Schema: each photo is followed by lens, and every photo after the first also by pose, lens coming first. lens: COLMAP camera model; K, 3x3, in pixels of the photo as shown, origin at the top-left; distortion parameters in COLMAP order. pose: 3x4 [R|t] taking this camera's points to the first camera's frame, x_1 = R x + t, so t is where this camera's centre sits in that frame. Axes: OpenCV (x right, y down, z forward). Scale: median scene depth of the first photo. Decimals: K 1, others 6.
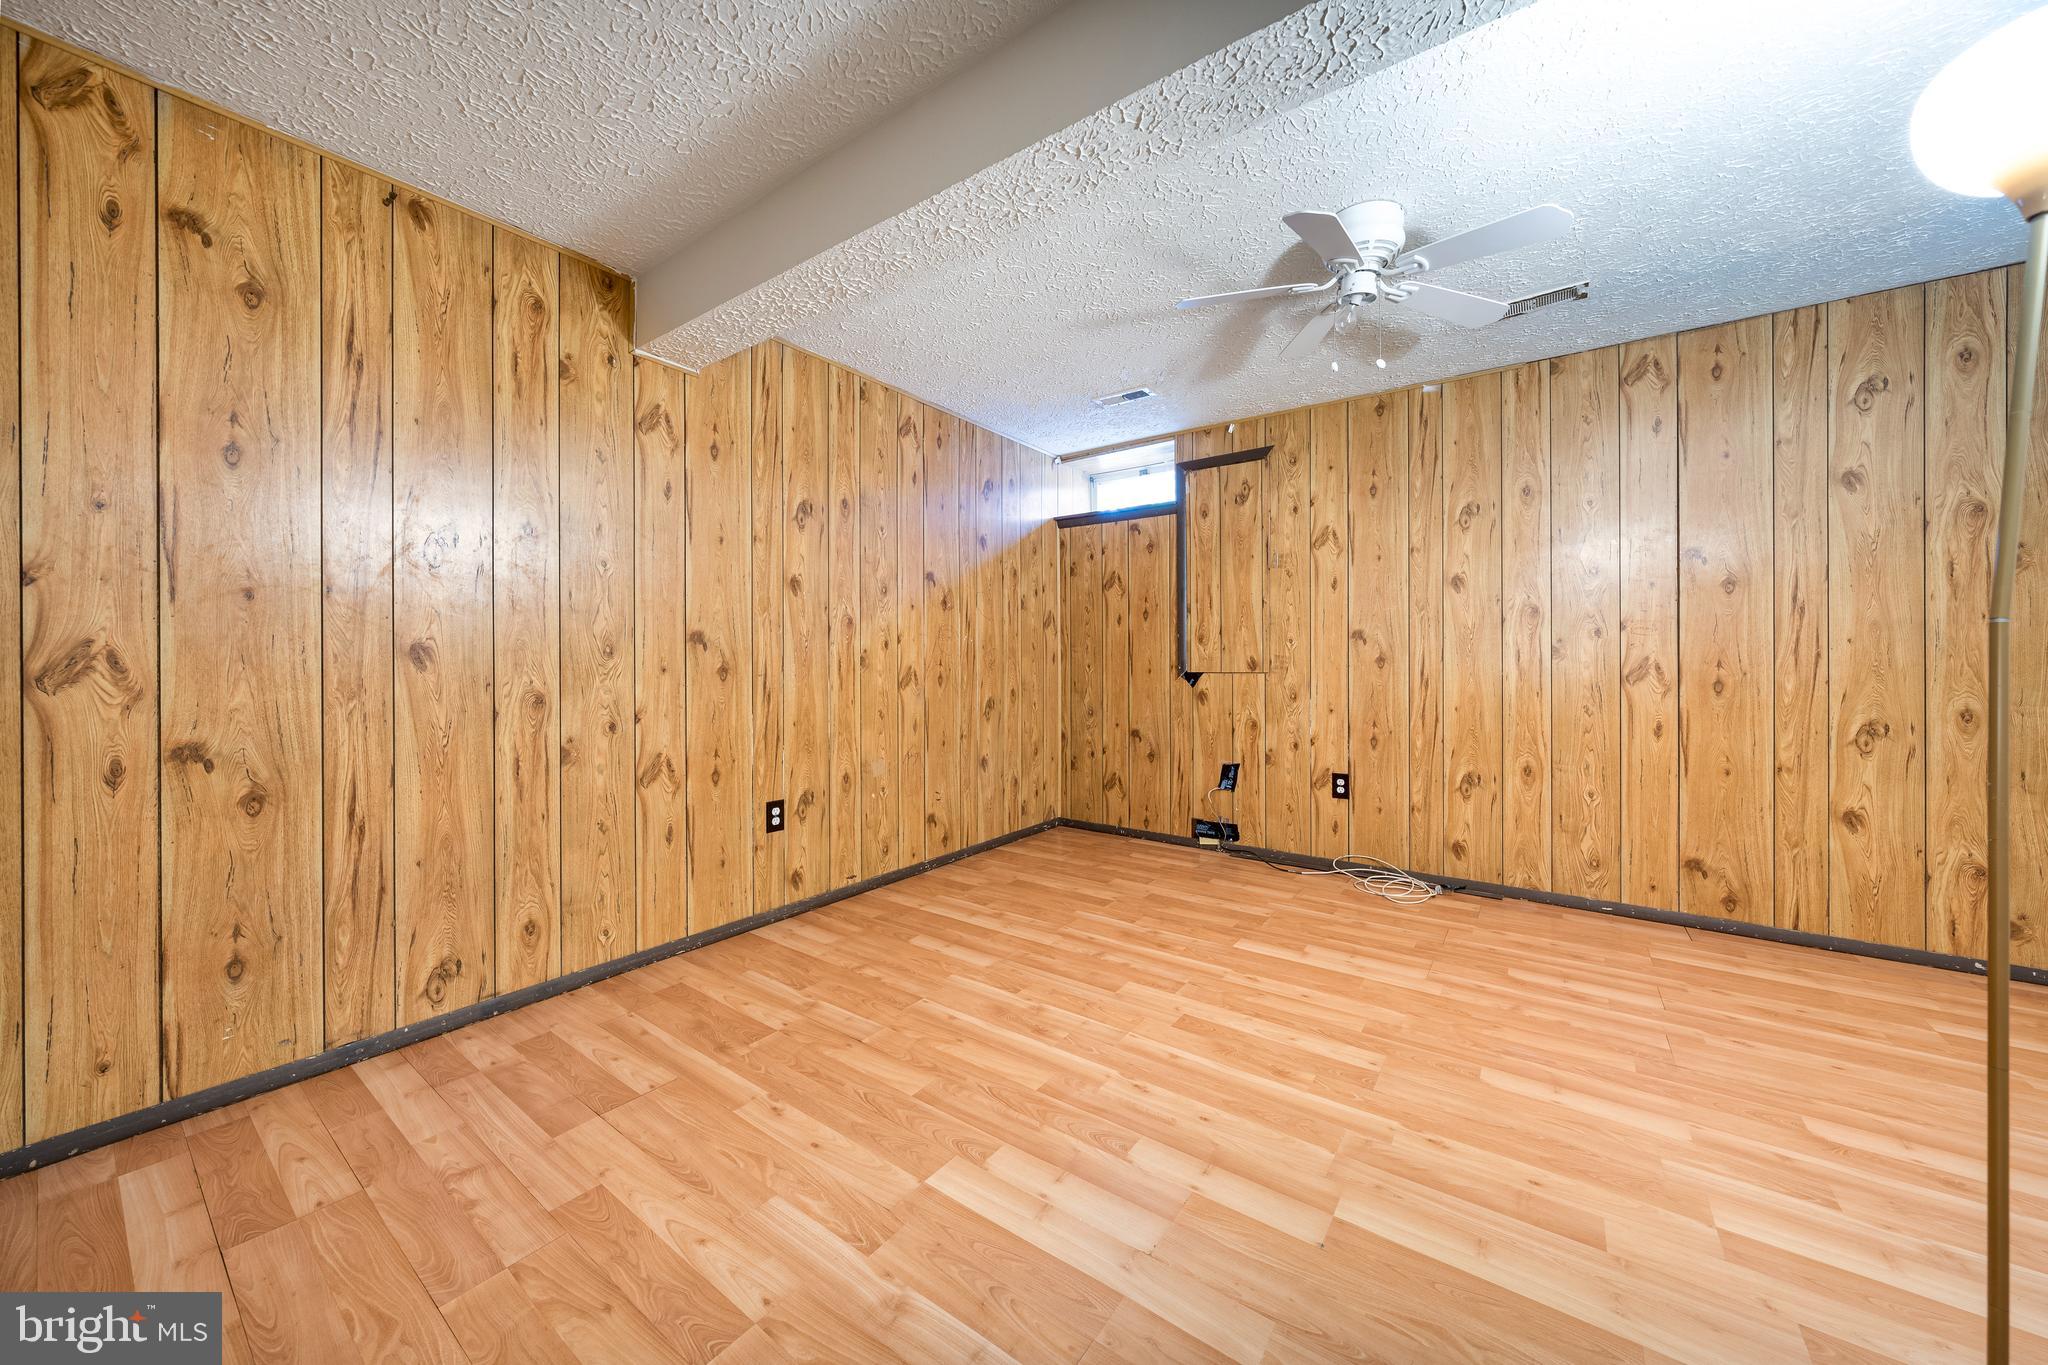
lens RADIAL K [[719.7, 0, 1023.7], [0, 719.7, 659.8], [0, 0, 1]] dist [-0.000831, -0.000030]
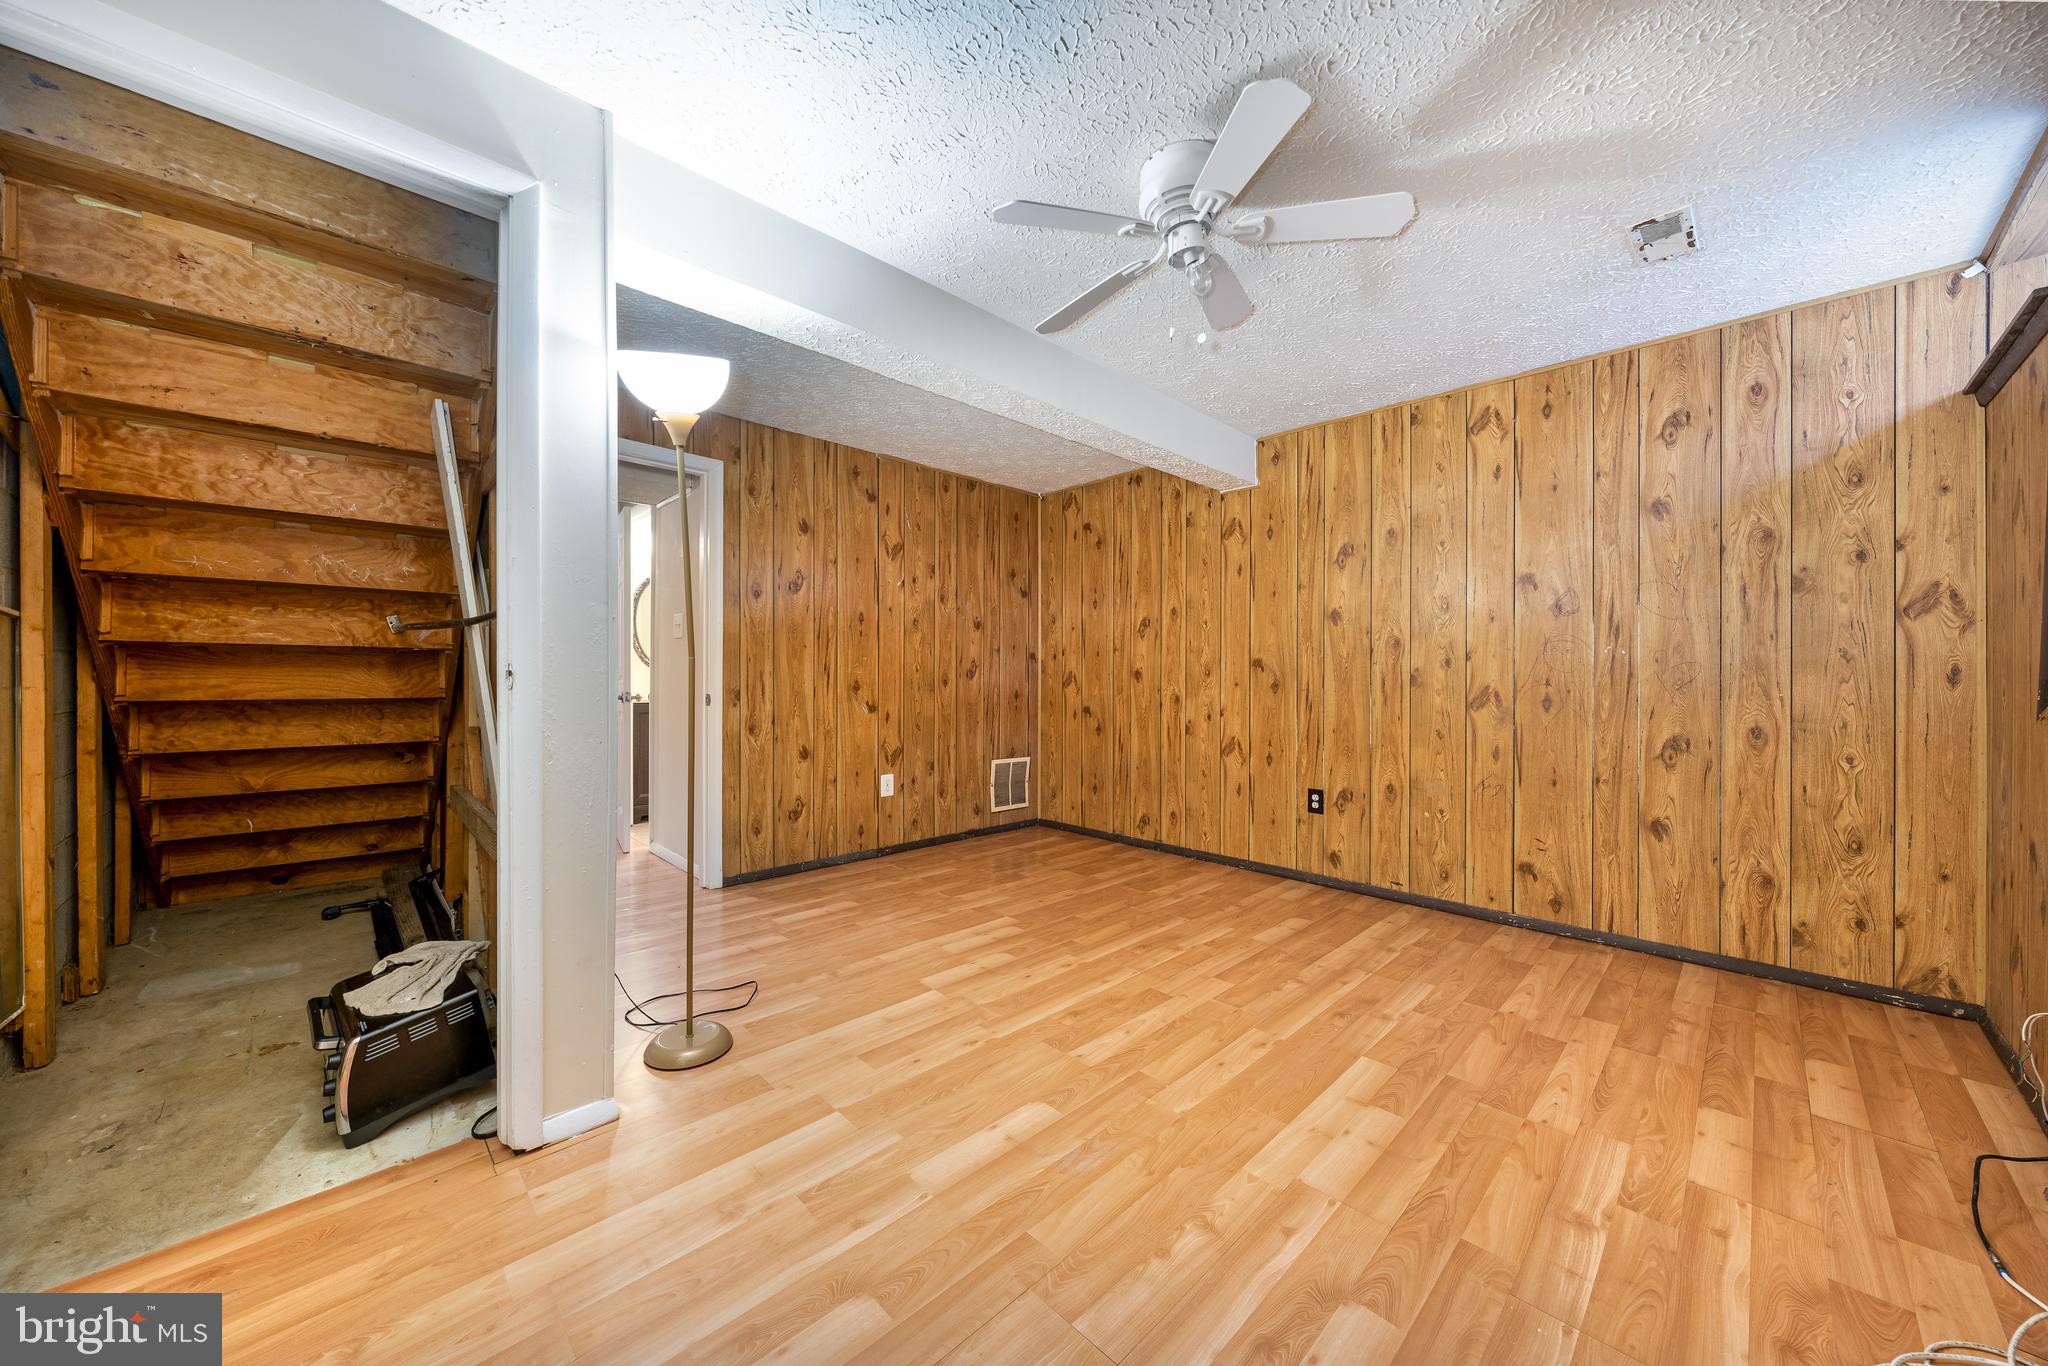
lens RADIAL K [[720.9, 0, 1024.0], [0, 720.9, 683.0], [0, 0, 1]] dist [-0.000076, -0.000010]
pose [[-0.168660, 0.003871, -0.985667, 1.031099], [-0.004535, 0.999979, 0.004703, 0.004929], [0.985664, 0.005263, -0.168639, 0.730790]]
